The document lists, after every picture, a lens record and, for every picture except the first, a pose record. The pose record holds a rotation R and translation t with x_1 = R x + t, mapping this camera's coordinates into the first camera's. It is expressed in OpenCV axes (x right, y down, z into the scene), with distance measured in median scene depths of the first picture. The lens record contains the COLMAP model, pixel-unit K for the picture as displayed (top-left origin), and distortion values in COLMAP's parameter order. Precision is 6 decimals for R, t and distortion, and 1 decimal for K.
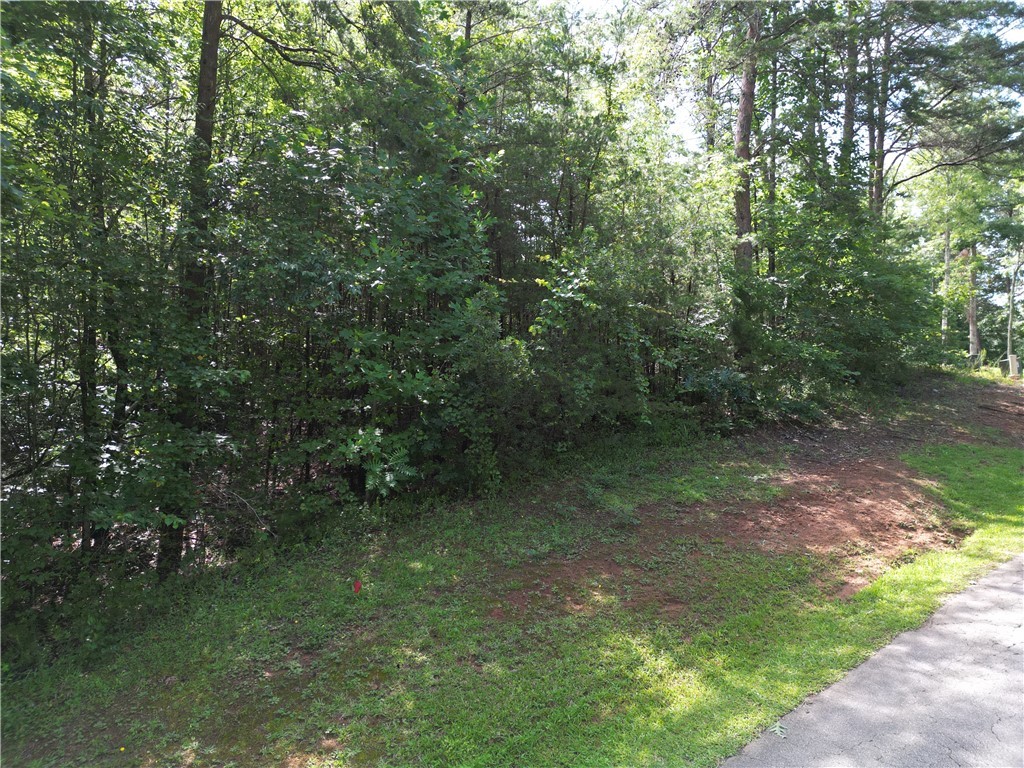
lens RADIAL K [[730.4, 0, 508.3], [0, 730.4, 383.0], [0, 0, 1]] dist [0.112561, -0.093817]
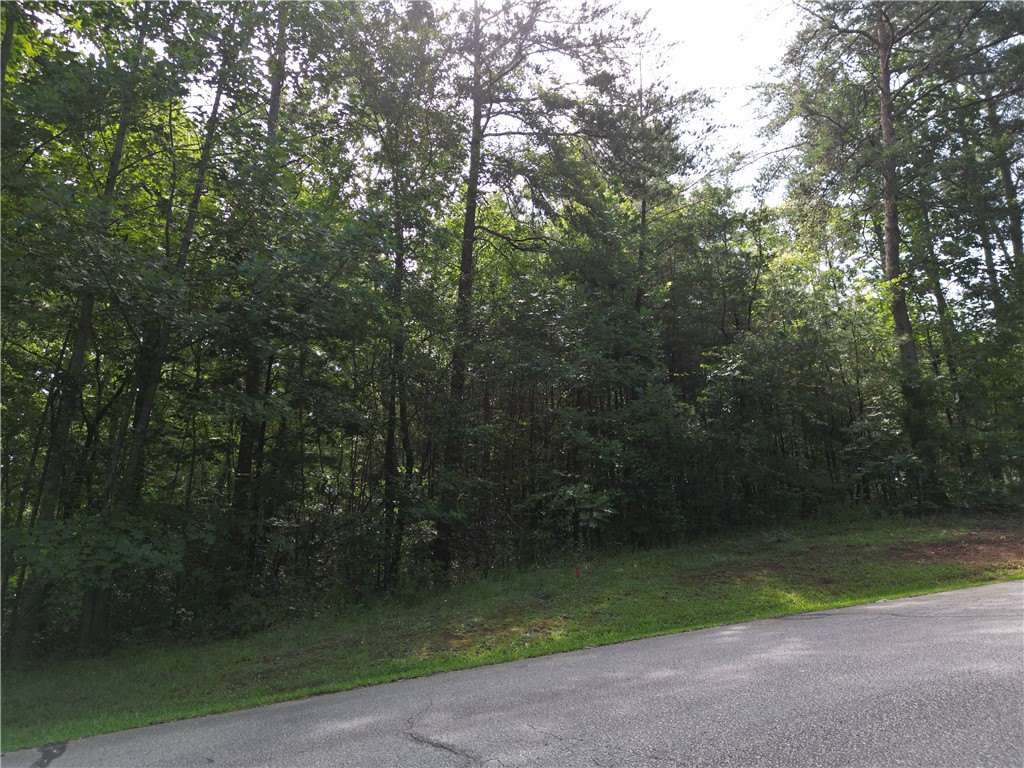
lens RADIAL K [[730.4, 0, 508.3], [0, 730.4, 383.0], [0, 0, 1]] dist [0.112561, -0.093817]
pose [[0.962635, -0.077704, -0.259414, 0.052512], [0.009155, 0.966738, -0.255604, 0.260988], [0.270647, 0.243678, 0.931328, -0.364149]]
